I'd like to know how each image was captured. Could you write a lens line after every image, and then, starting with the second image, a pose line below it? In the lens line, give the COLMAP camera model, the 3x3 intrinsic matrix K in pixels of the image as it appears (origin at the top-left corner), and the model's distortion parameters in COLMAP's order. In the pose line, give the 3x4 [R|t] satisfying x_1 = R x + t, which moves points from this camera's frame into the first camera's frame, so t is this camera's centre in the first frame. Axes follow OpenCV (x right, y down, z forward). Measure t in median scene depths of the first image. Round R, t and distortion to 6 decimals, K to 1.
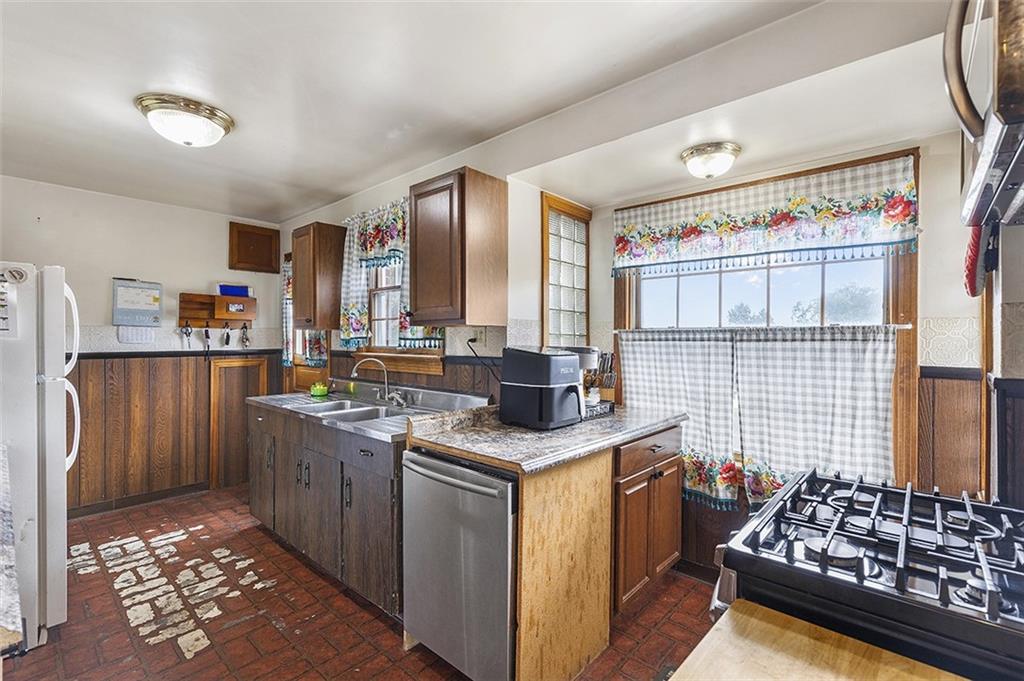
lens RADIAL K [[459.8, 0, 511.7], [0, 459.8, 341.3], [0, 0, 1]] dist [0.006029, -0.003129]
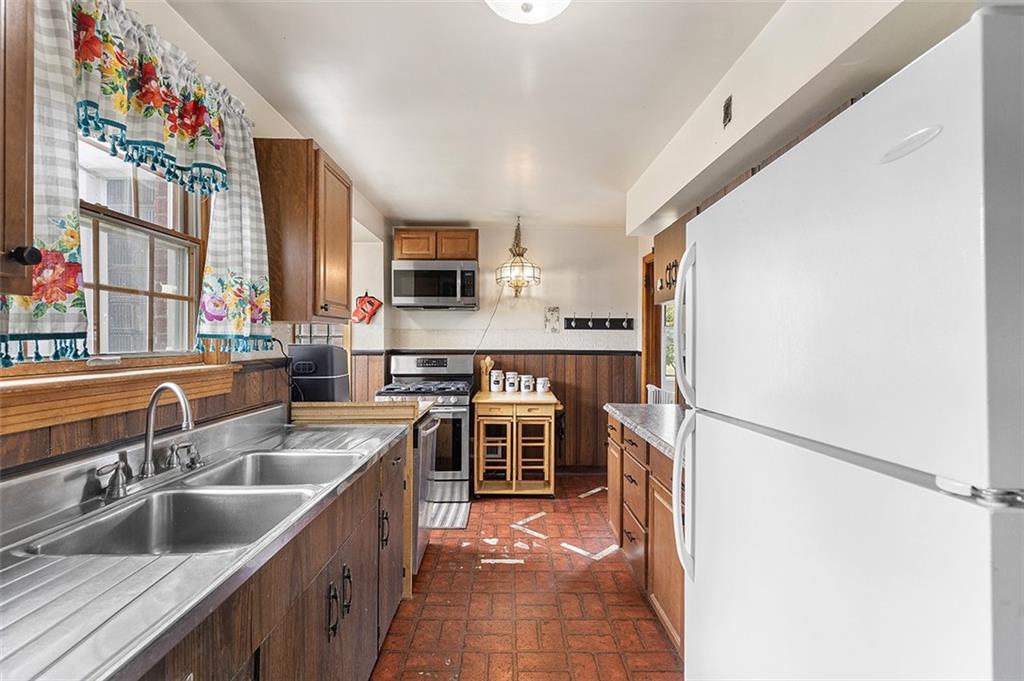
lens RADIAL K [[459.8, 0, 512.7], [0, 459.8, 340.0], [0, 0, 1]] dist [0.006029, -0.003129]
pose [[-0.671123, -0.002133, 0.741343, -0.892207], [-0.002776, 0.999996, 0.000365, -0.002726], [-0.741341, -0.001813, -0.671127, 1.085843]]
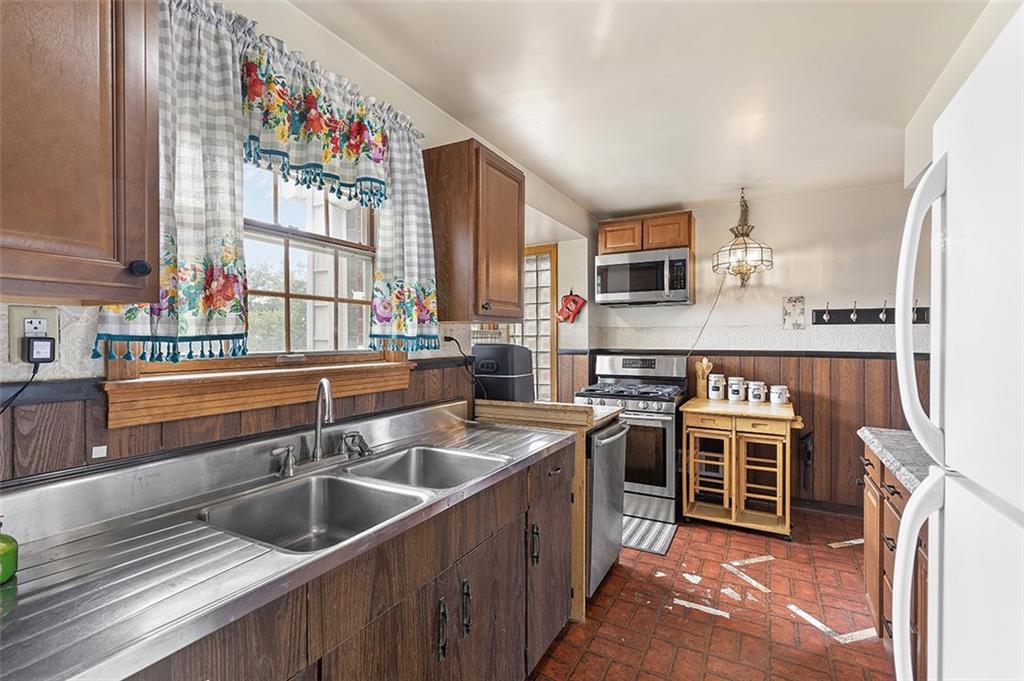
lens RADIAL K [[459.8, 0, 514.3], [0, 459.8, 341.1], [0, 0, 1]] dist [0.006029, -0.003129]
pose [[-0.220198, -0.005413, 0.975440, -0.870178], [0.000867, 0.999983, 0.005745, -0.003193], [-0.975455, 0.002111, -0.220190, 0.967722]]
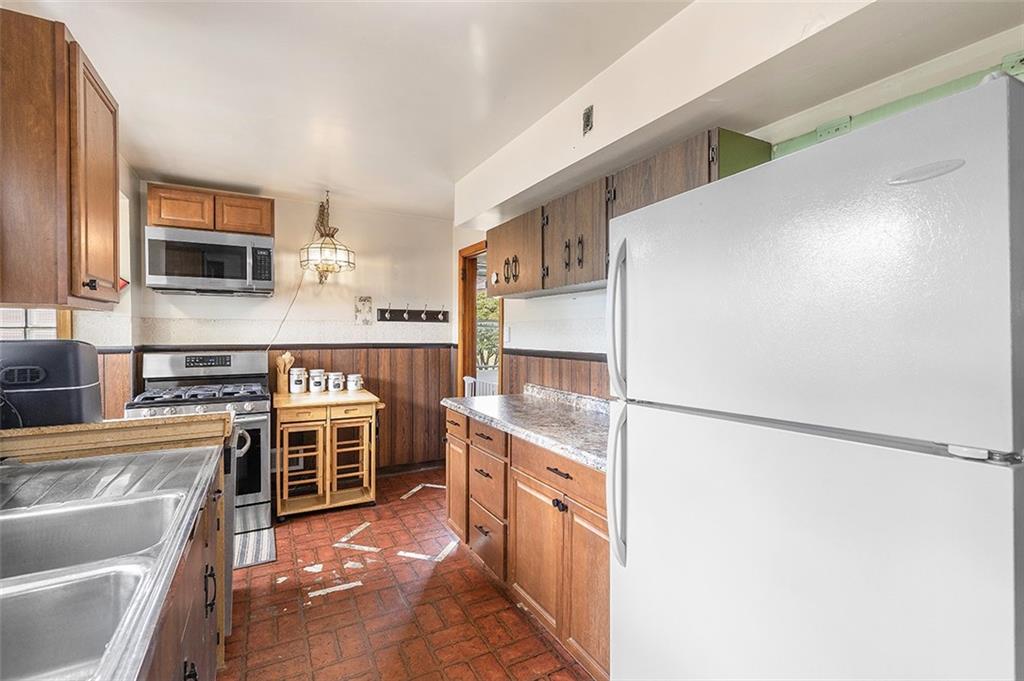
lens RADIAL K [[459.8, 0, 515.6], [0, 459.8, 340.3], [0, 0, 1]] dist [0.006029, -0.003129]
pose [[-0.940761, -0.008342, 0.338968, -0.775930], [-0.002883, 0.999858, 0.016604, -0.003567], [-0.339058, 0.014643, -0.940651, 1.115131]]
